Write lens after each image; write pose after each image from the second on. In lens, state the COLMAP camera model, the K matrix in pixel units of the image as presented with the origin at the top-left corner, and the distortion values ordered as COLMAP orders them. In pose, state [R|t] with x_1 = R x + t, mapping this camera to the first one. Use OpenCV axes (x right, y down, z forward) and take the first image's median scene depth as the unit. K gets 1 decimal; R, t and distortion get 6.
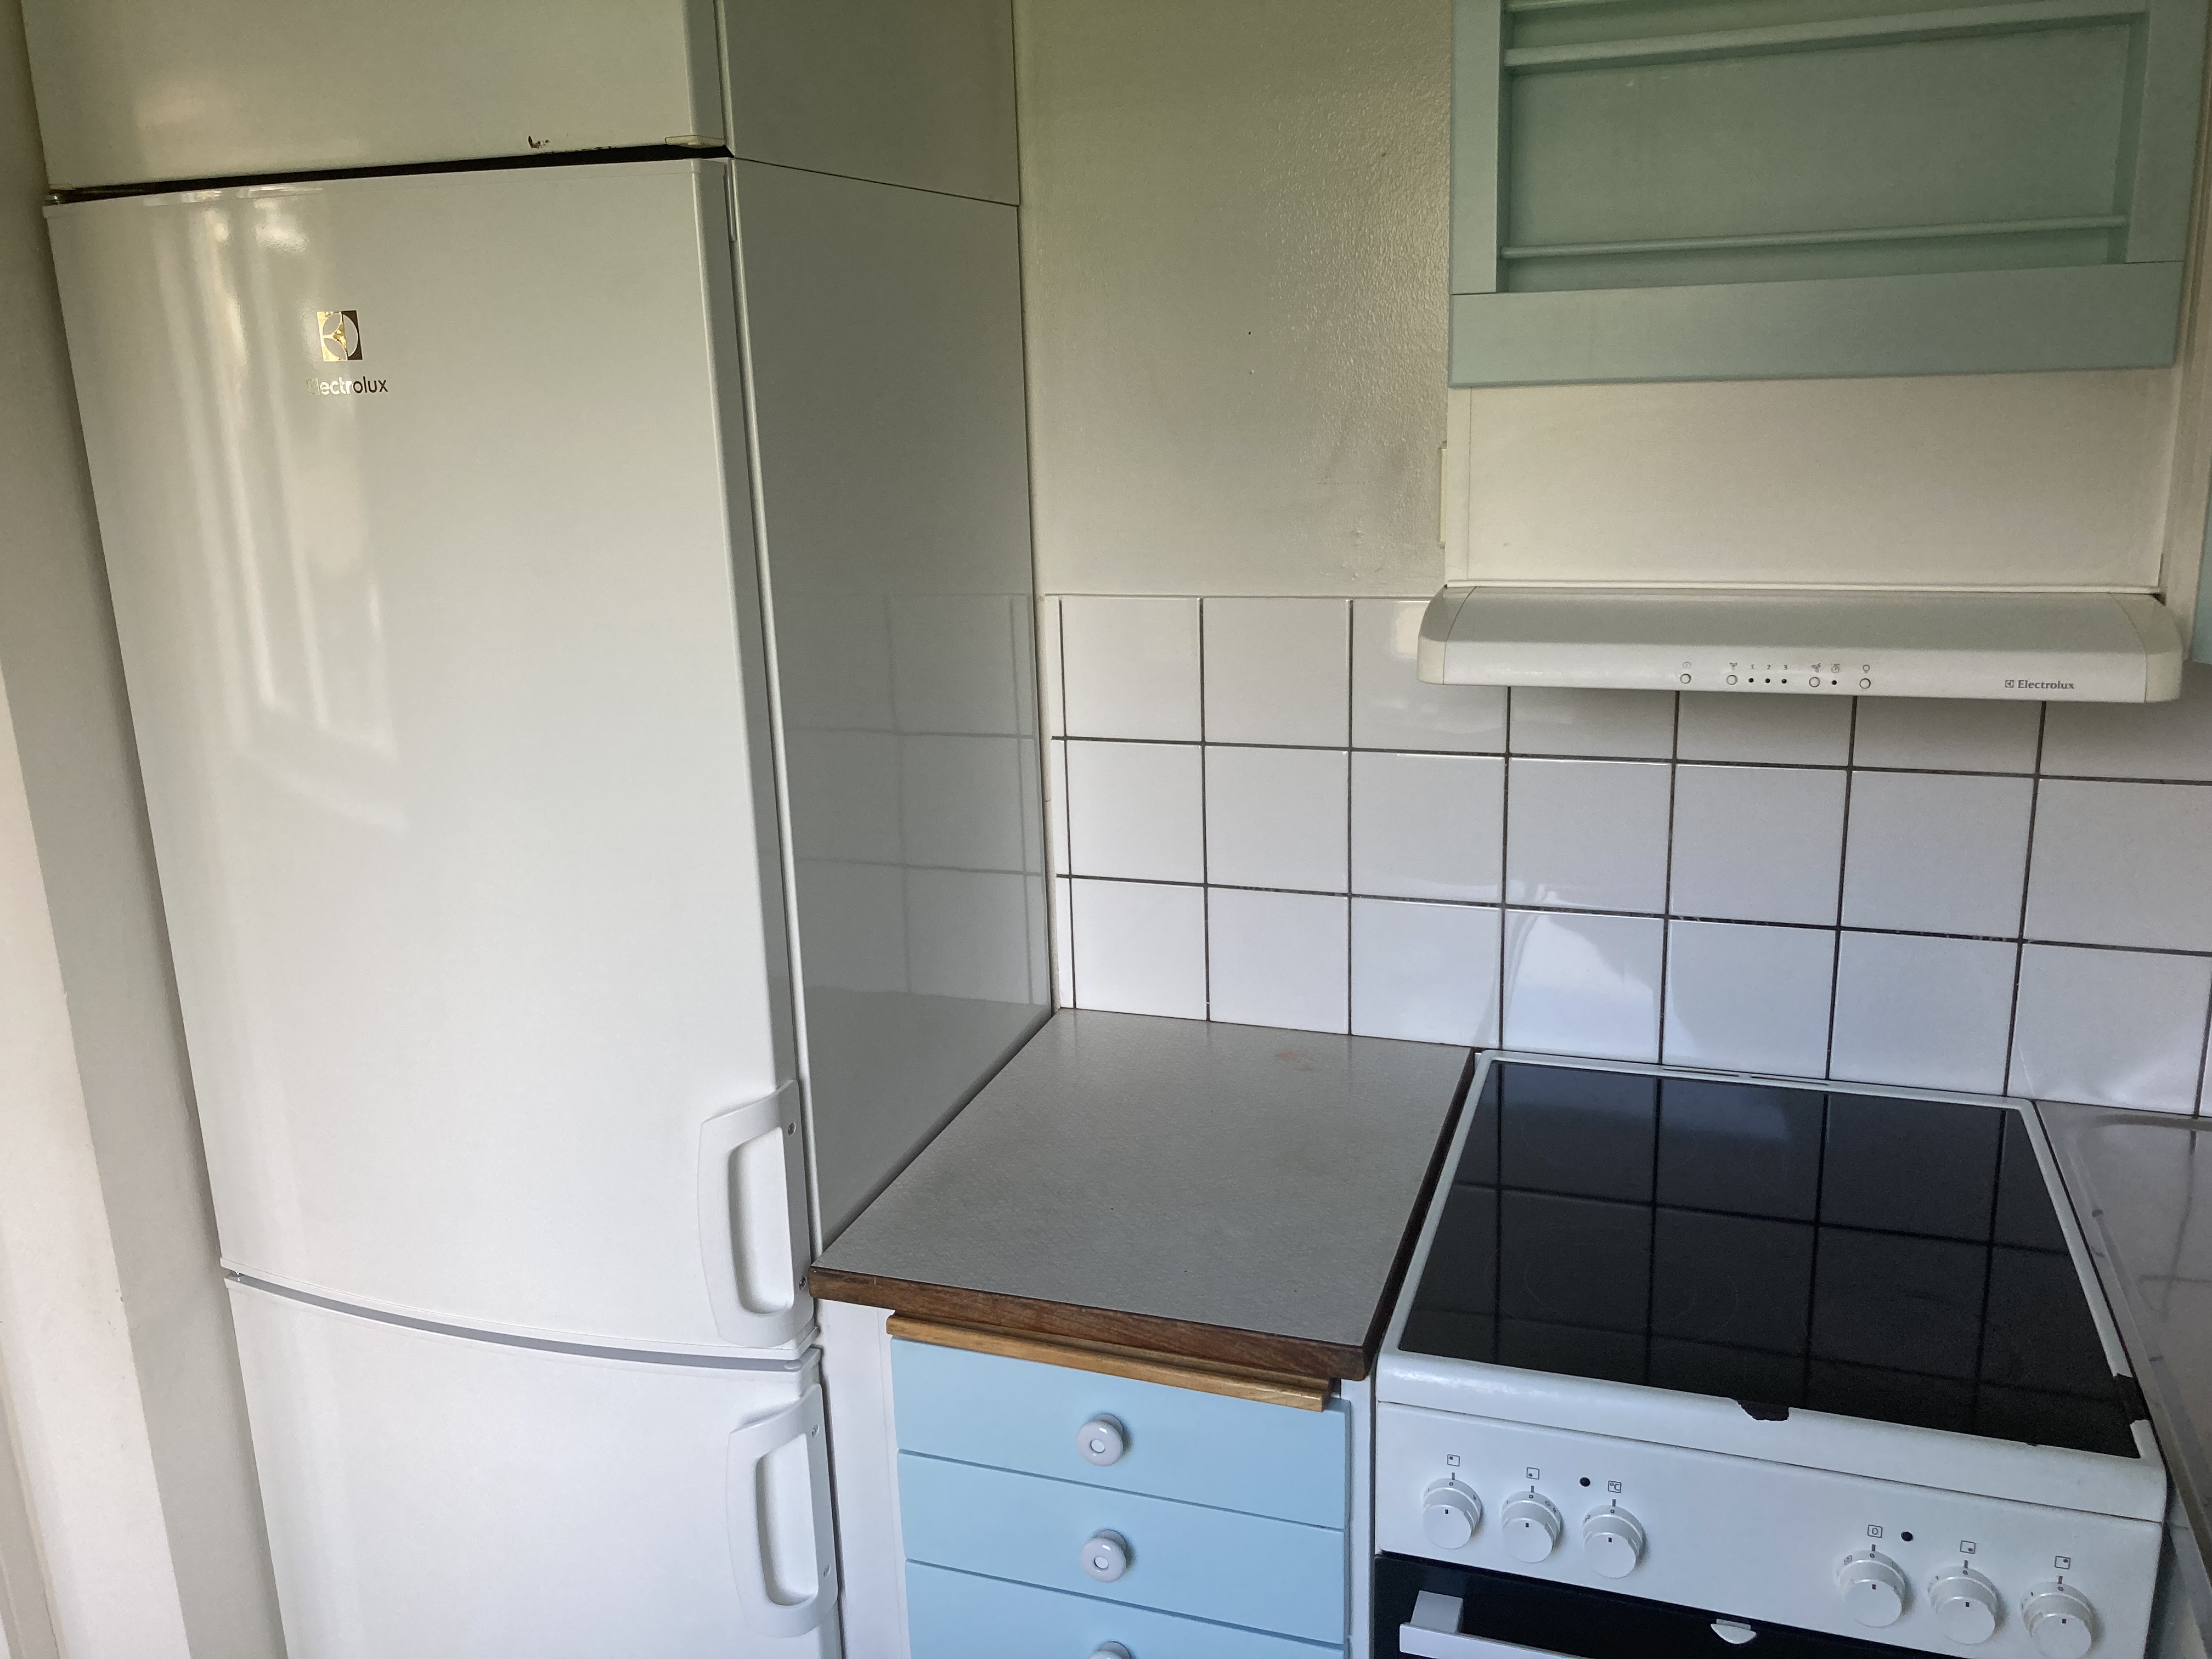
lens RADIAL K [[1838.2, 0, 1104.6], [0, 1838.2, 826.4], [0, 0, 1]] dist [0.030891, -0.011157]
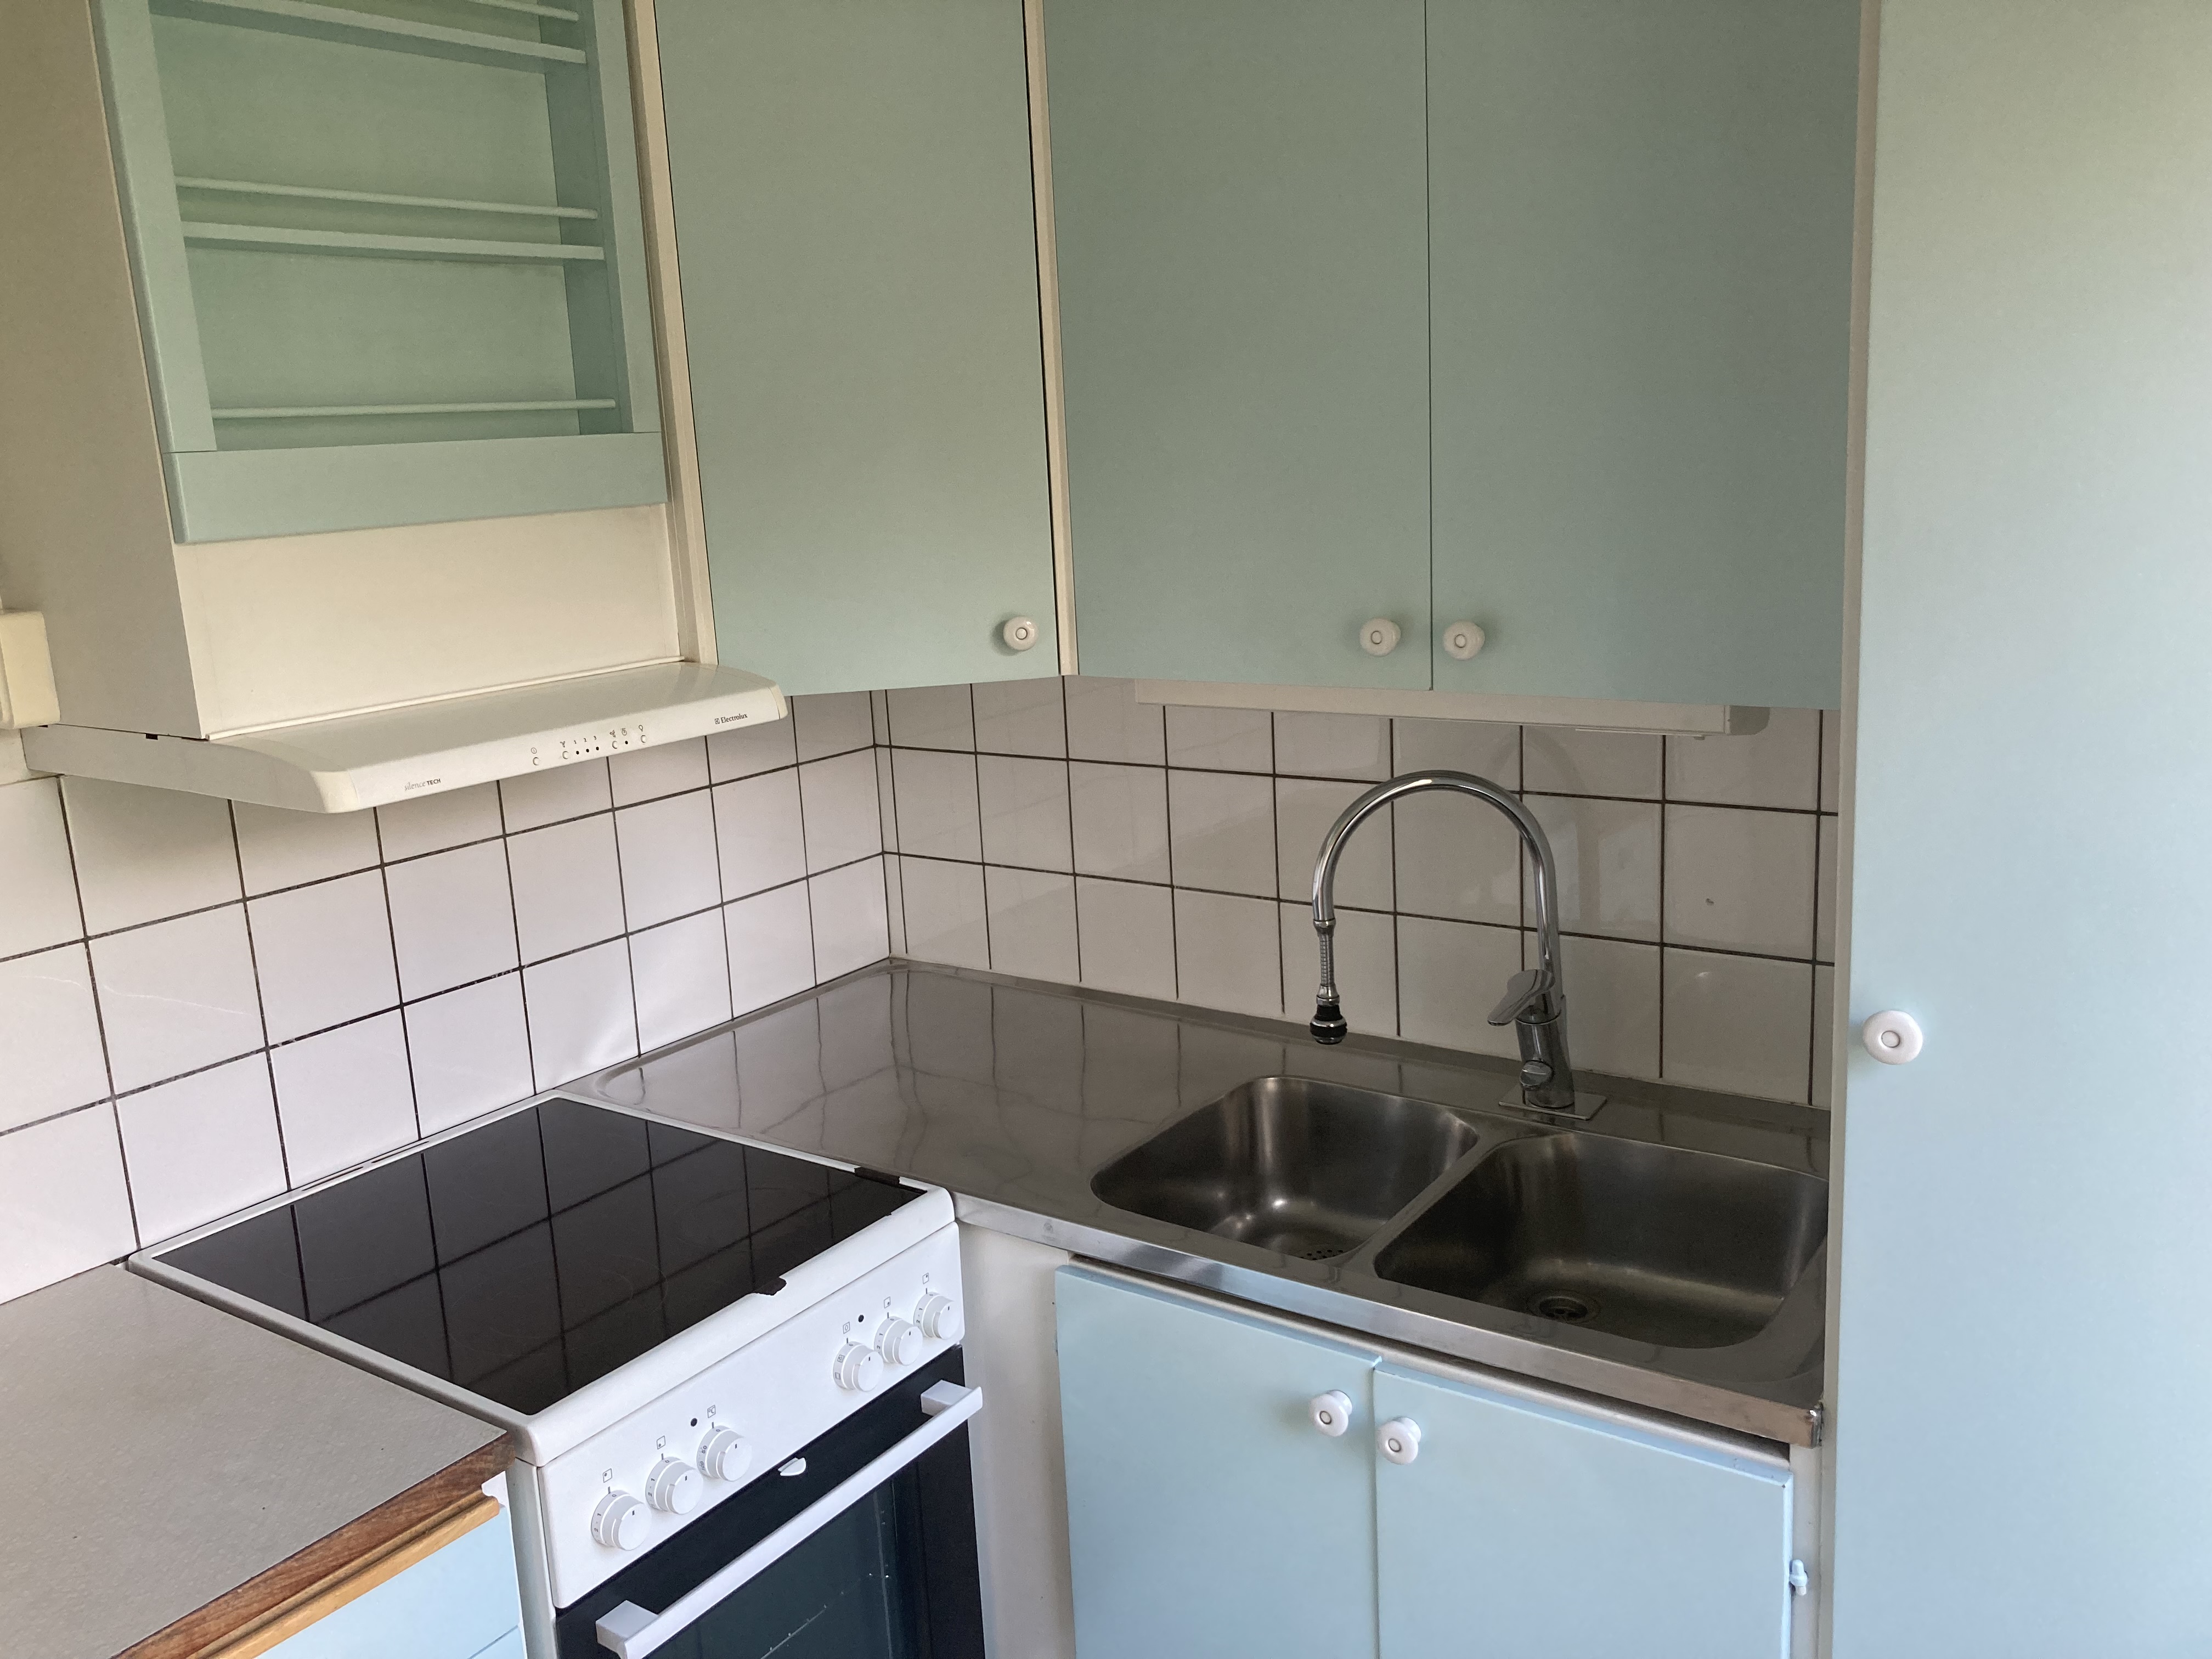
lens RADIAL K [[1838.2, 0, 1105.0], [0, 1838.2, 826.9], [0, 0, 1]] dist [0.030891, -0.011157]
pose [[0.280221, -0.188402, 0.941265, -0.687291], [0.290925, 0.951103, 0.103761, -0.054024], [-0.914789, 0.244762, 0.321330, 0.272400]]
